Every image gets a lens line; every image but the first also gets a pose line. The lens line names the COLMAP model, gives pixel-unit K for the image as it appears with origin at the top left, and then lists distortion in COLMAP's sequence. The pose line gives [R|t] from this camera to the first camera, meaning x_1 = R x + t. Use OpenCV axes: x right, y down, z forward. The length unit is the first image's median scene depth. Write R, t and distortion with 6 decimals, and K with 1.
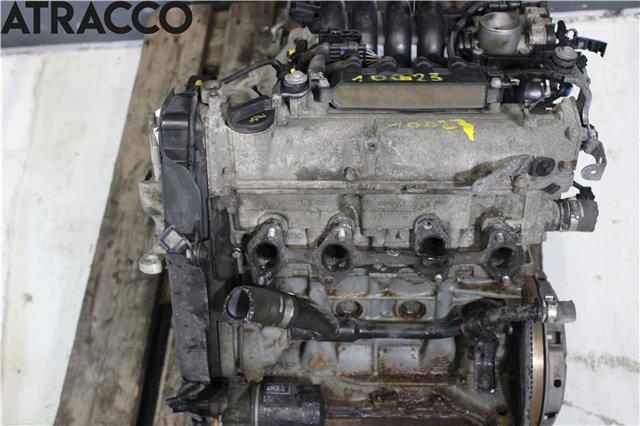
lens RADIAL K [[837.8, 0, 320.0], [0, 837.8, 215.5], [0, 0, 1]] dist [-0.045197, 0.000000]
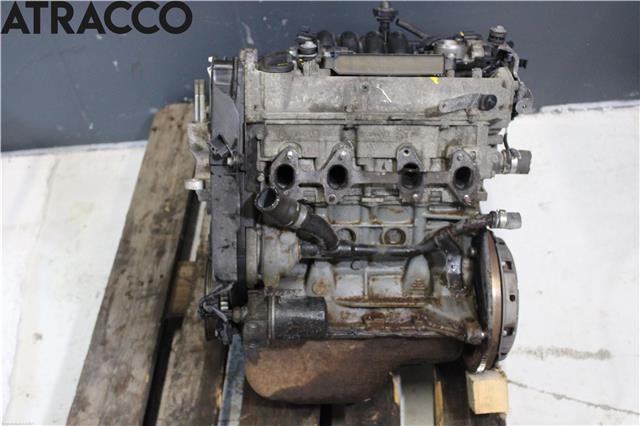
lens RADIAL K [[837.8, 0, 318.0], [0, 837.8, 212.5], [0, 0, 1]] dist [-0.045197, 0.000000]
pose [[0.997624, 0.007269, 0.068515, -0.091575], [0.013102, 0.956260, -0.292225, 0.437377], [-0.067642, 0.292428, 0.953892, -0.210276]]
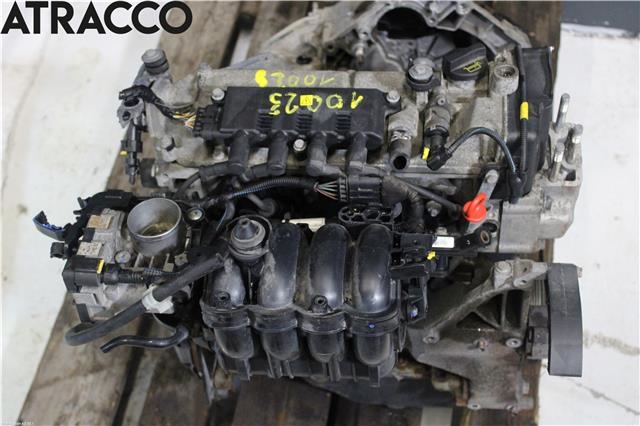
lens RADIAL K [[901.4, 0, 323.2], [0, 901.4, 211.2], [0, 0, 1]] dist [-0.005731, 0.000000]
pose [[0.981574, 0.160627, 0.103496, -0.187791], [-0.152959, 0.985130, -0.078242, 0.209740], [-0.114525, 0.060970, 0.991548, -0.124442]]
